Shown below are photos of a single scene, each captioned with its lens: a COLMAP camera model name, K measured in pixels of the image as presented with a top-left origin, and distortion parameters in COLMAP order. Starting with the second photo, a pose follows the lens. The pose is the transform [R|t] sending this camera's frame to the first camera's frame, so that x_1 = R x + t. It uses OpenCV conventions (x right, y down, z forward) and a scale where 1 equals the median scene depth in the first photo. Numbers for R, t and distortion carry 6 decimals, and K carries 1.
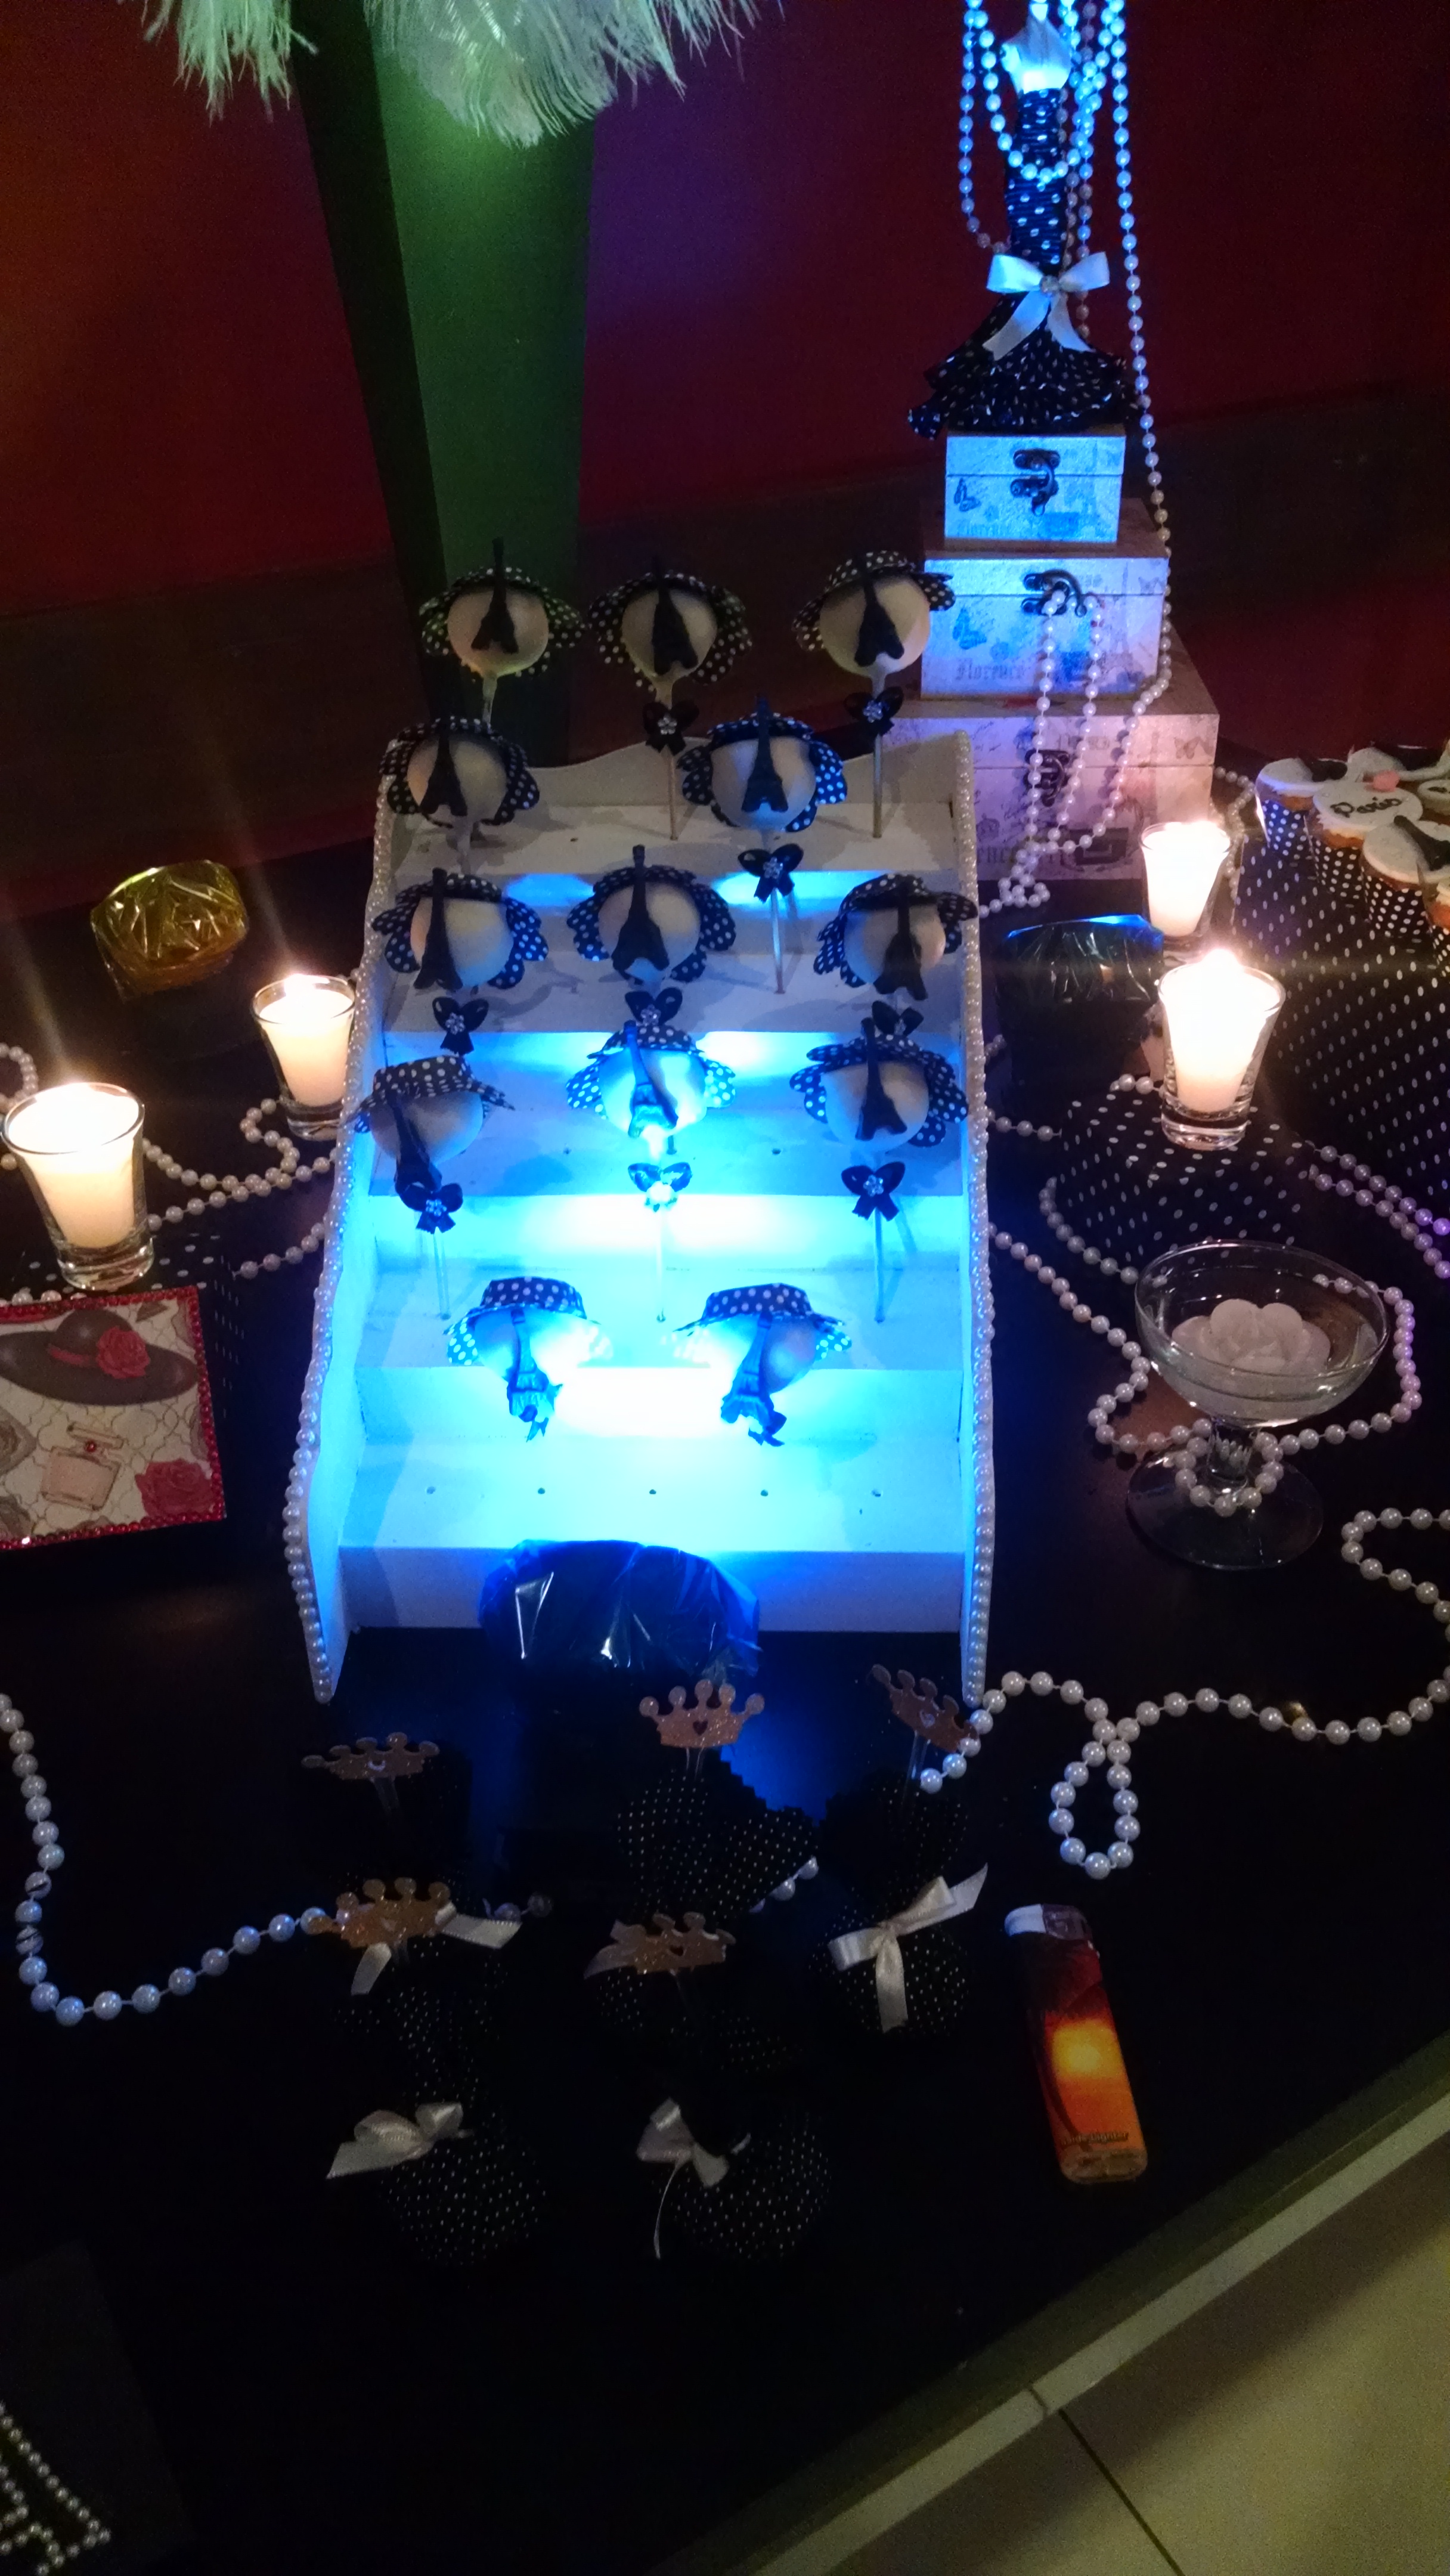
lens RADIAL K [[1999.5, 0, 730.3], [0, 1999.5, 1332.1], [0, 0, 1]] dist [0.033921, 0.004637]
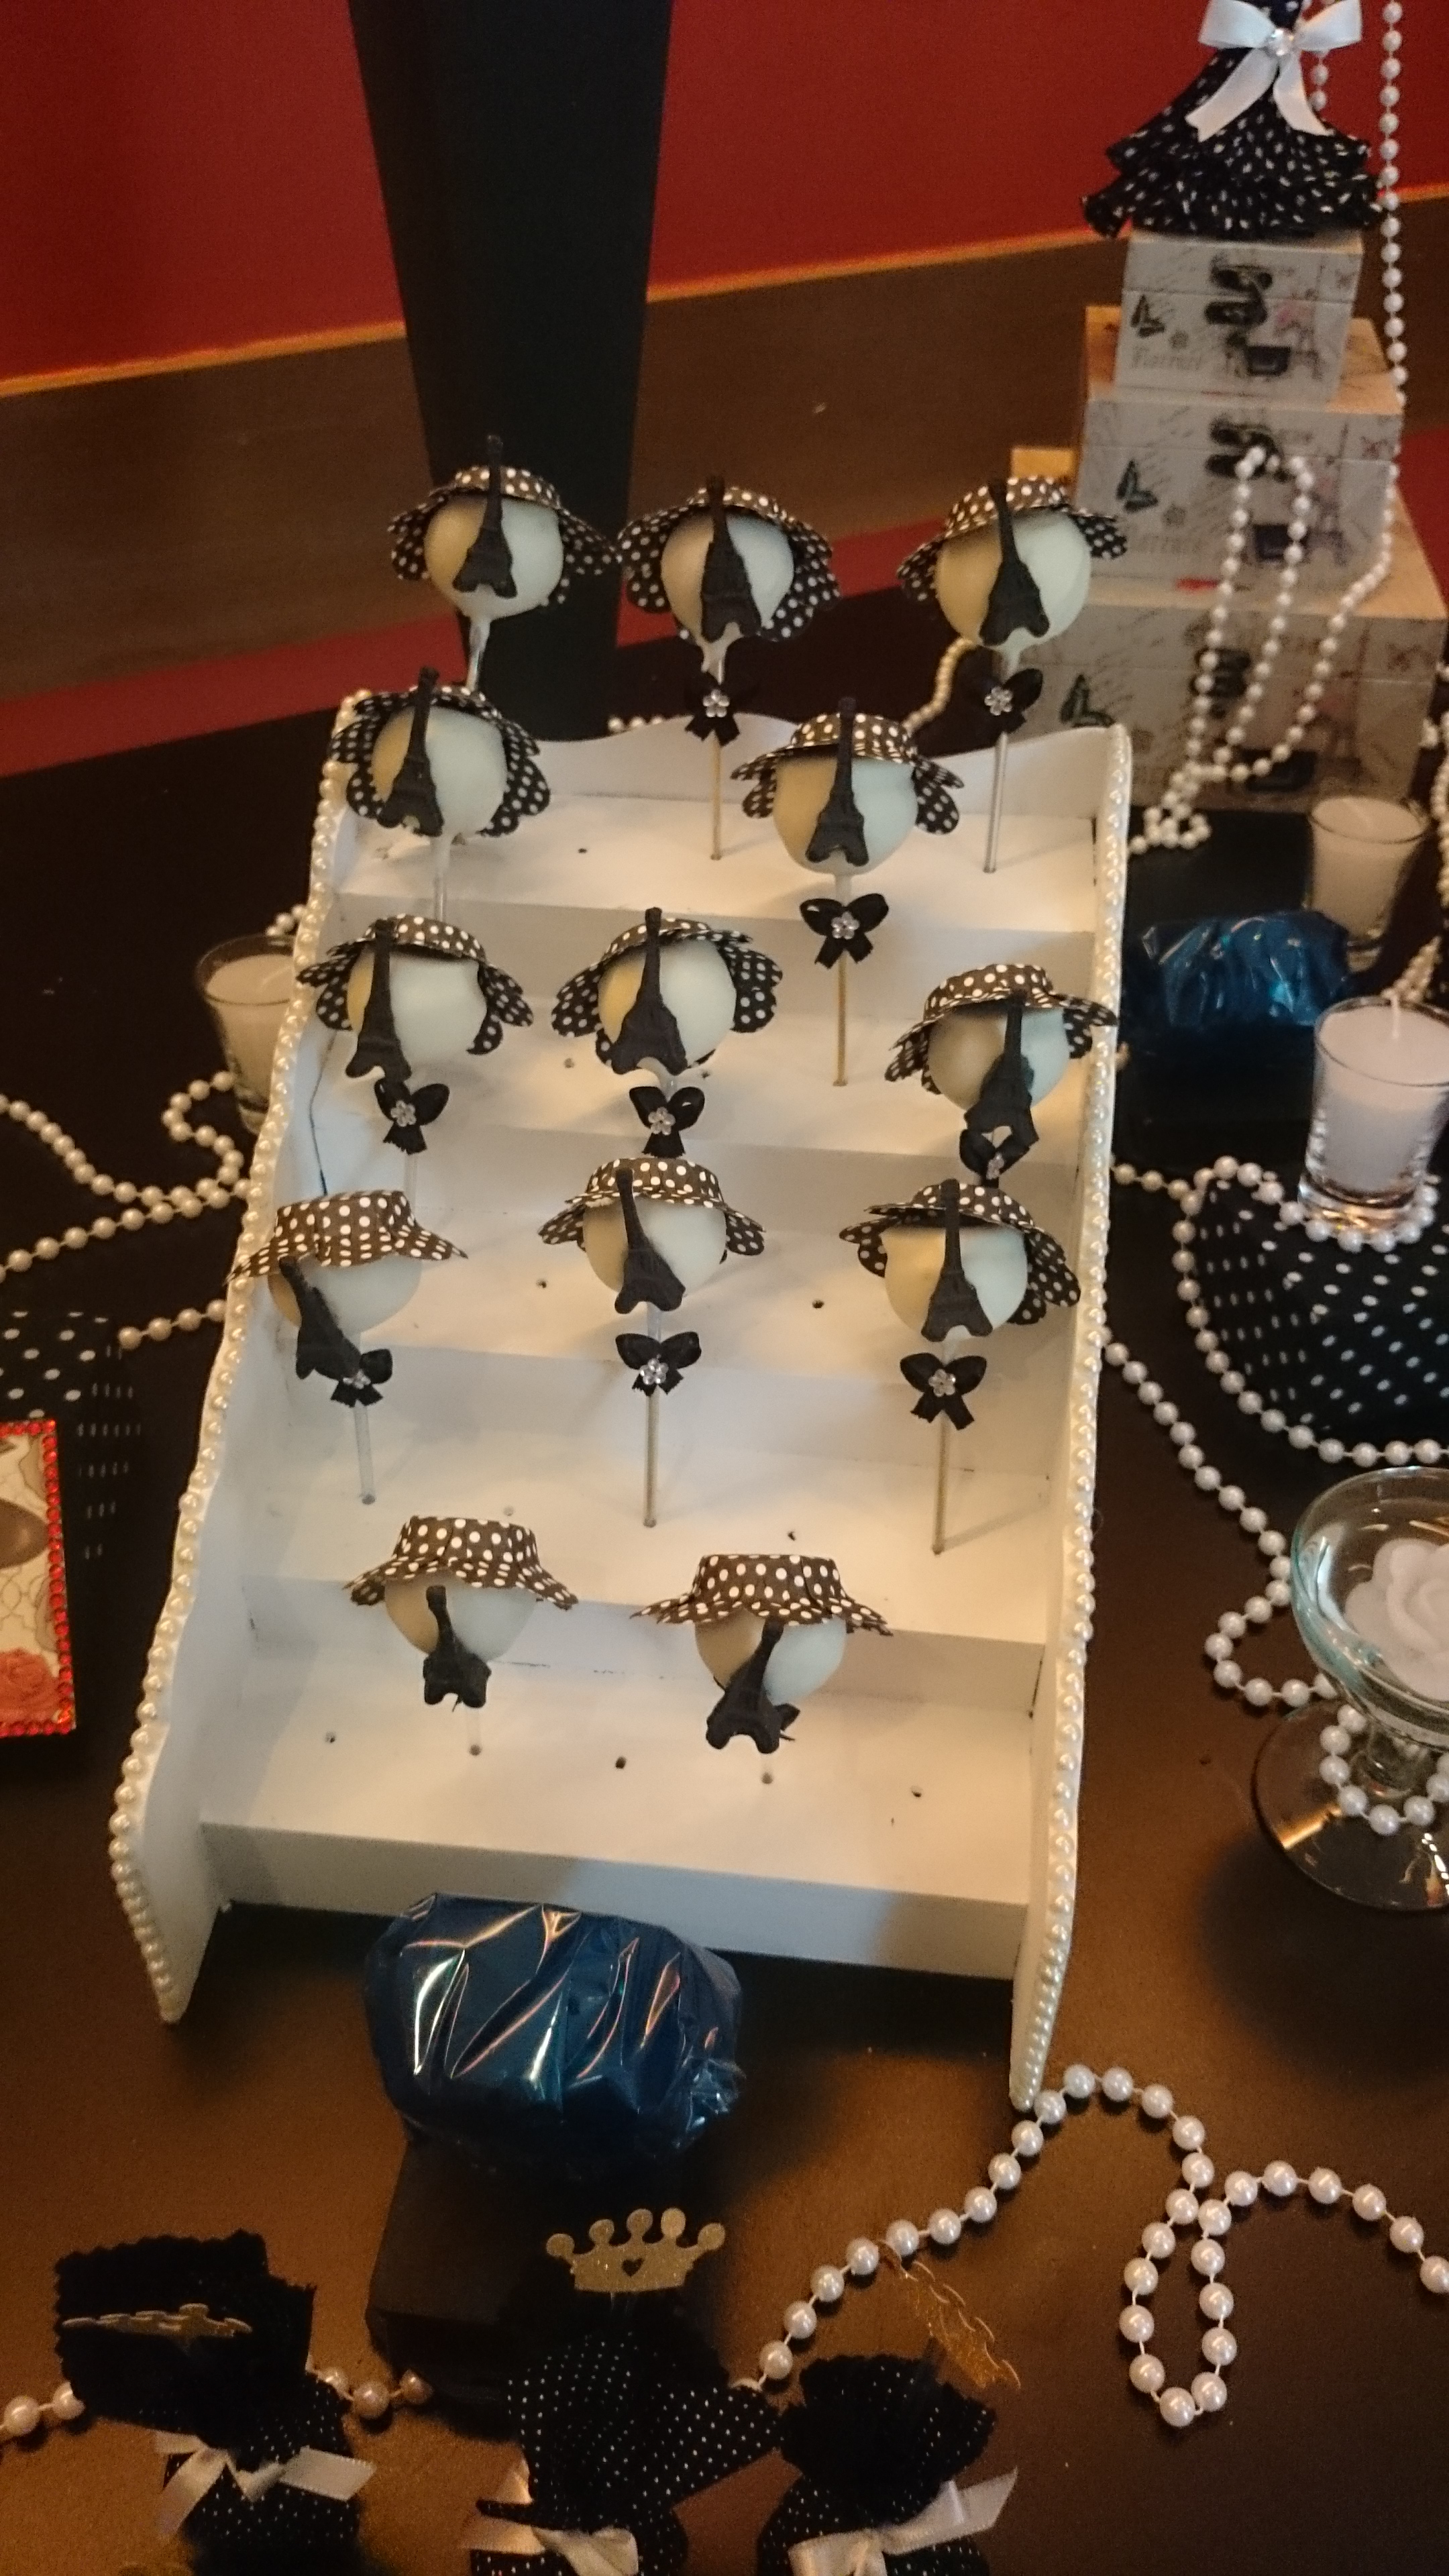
lens RADIAL K [[2066.2, 0, 728.0], [0, 2066.2, 1233.3], [0, 0, 1]] dist [0.050654, -0.003612]
pose [[0.996754, 0.069863, -0.040010, 0.017346], [-0.066004, 0.993682, 0.090772, -0.177733], [0.046099, -0.087837, 0.995068, 0.218562]]
